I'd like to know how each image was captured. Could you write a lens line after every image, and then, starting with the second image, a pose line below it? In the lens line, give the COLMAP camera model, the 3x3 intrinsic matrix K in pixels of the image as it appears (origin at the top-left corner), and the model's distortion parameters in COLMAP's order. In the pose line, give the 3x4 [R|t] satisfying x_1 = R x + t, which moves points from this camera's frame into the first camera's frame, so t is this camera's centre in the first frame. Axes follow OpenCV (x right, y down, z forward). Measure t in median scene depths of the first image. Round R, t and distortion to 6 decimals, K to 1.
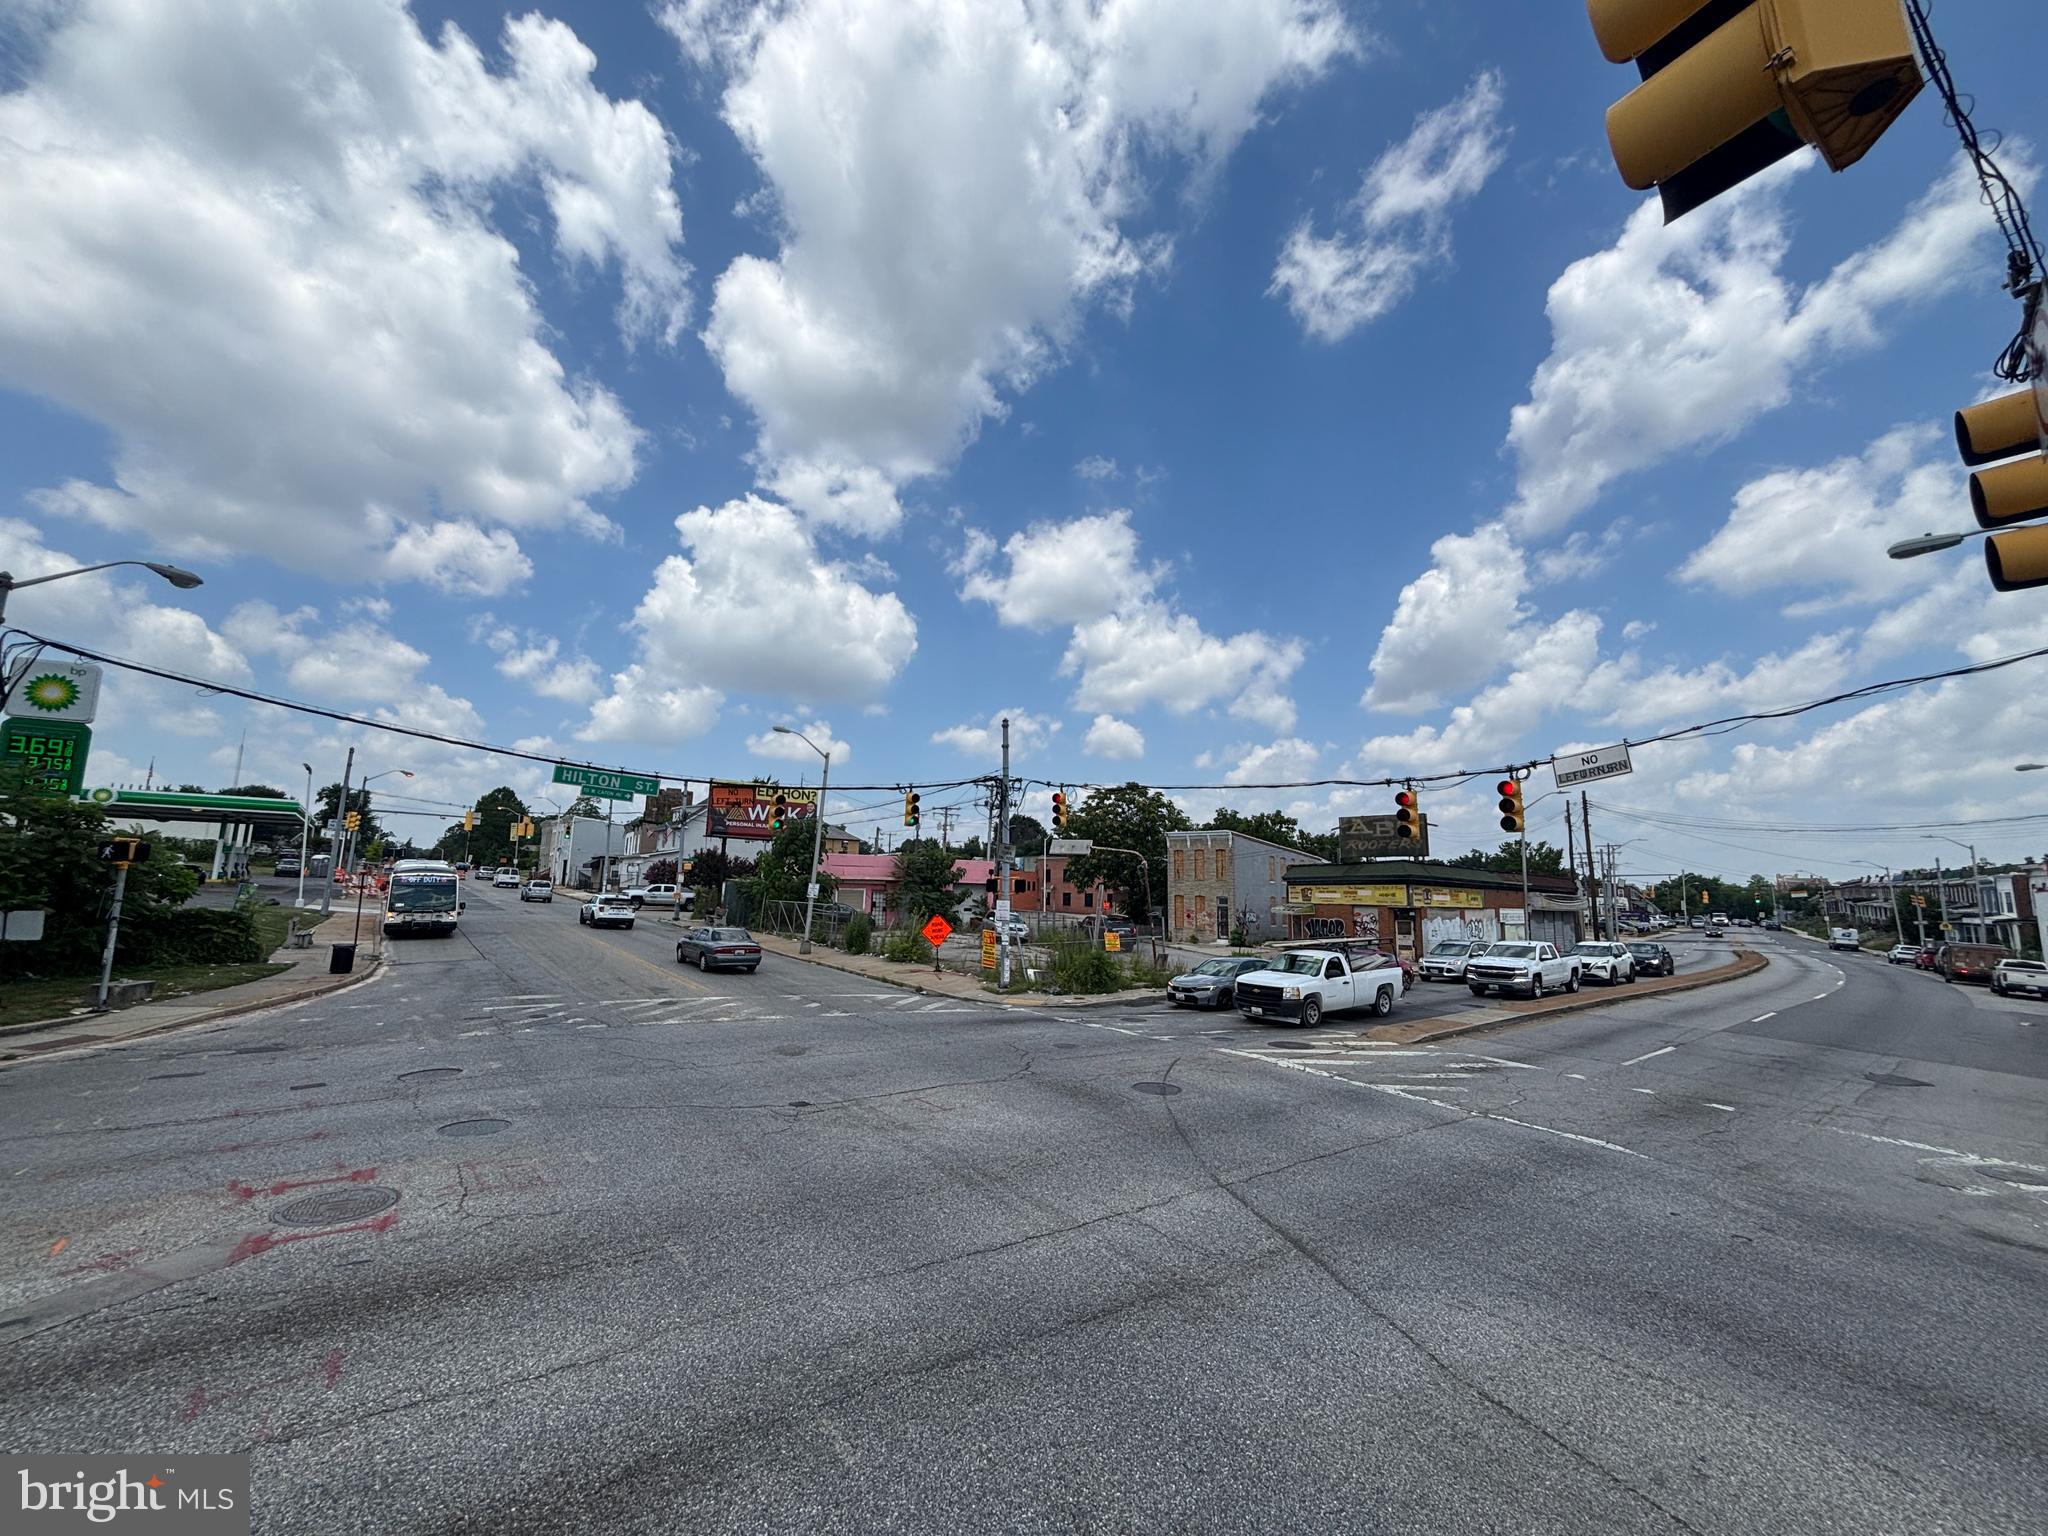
lens RADIAL K [[821.1, 0, 1020.8], [0, 821.1, 770.1], [0, 0, 1]] dist [0.001779, -0.000333]
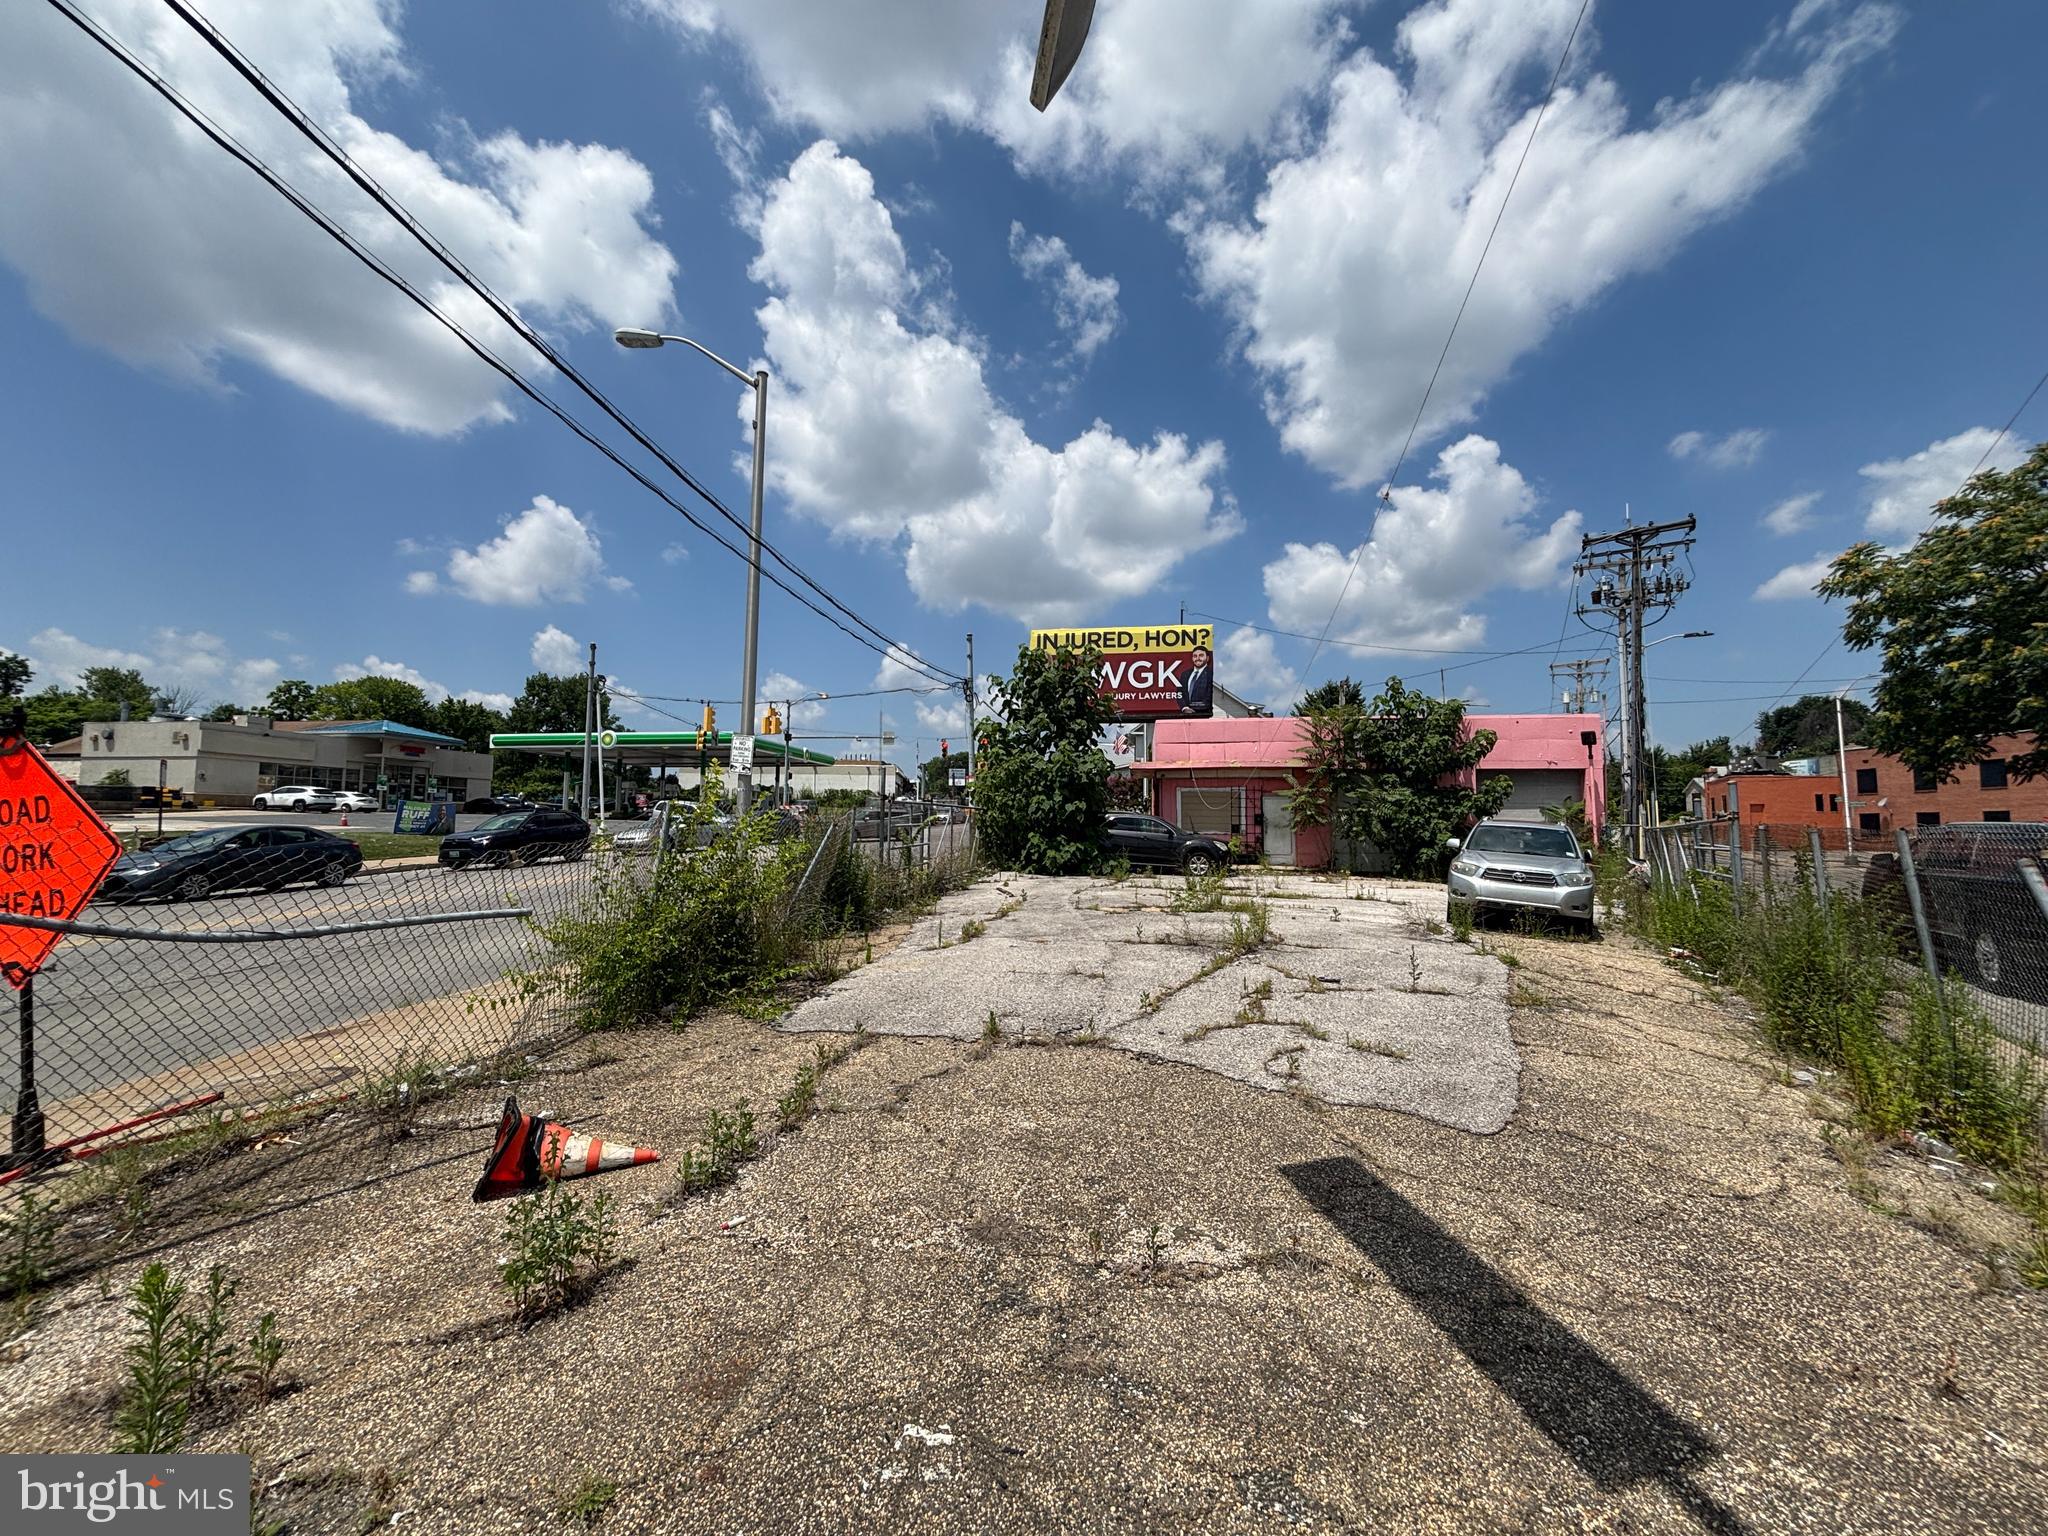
lens RADIAL K [[827.9, 0, 1017.0], [0, 827.9, 766.2], [0, 0, 1]] dist [-0.000508, 0.003985]
pose [[0.698200, -0.073709, -0.712098, 0.067344], [0.116681, 0.993102, 0.011609, 0.120734], [0.706330, -0.091194, 0.701984, 0.618920]]
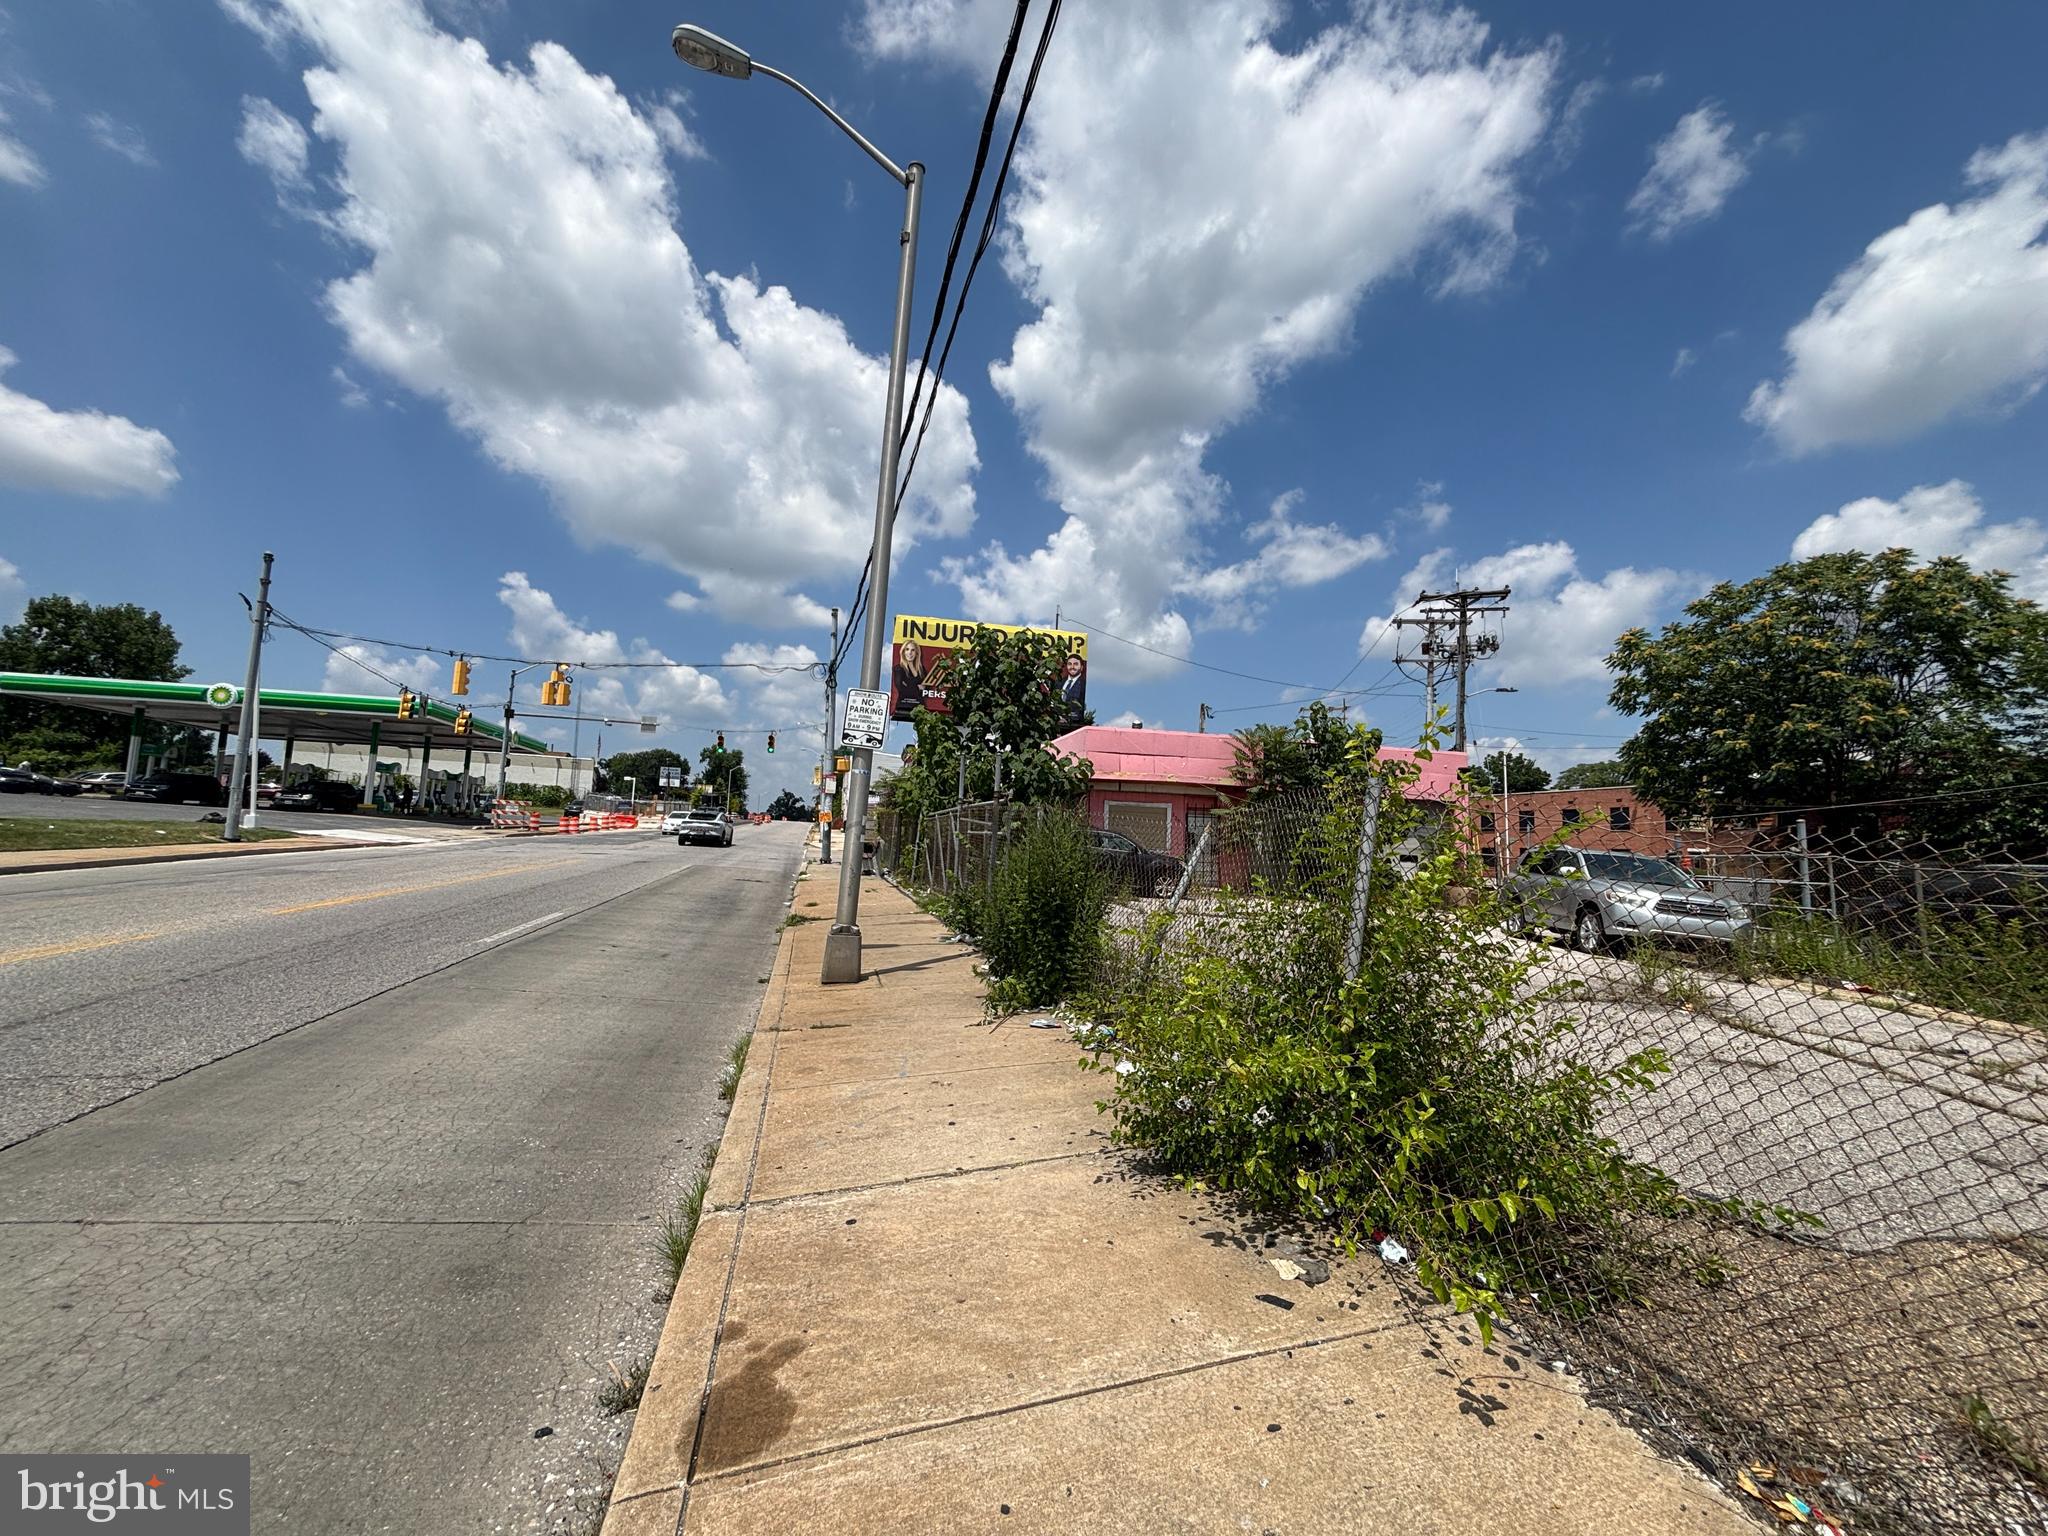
lens RADIAL K [[827.9, 0, 1017.0], [0, 827.9, 766.2], [0, 0, 1]] dist [-0.000508, 0.003985]
pose [[0.911054, -0.032073, -0.411037, -0.086113], [0.047574, 0.998488, 0.027537, 0.116075], [0.409532, -0.044642, 0.911203, 0.595977]]
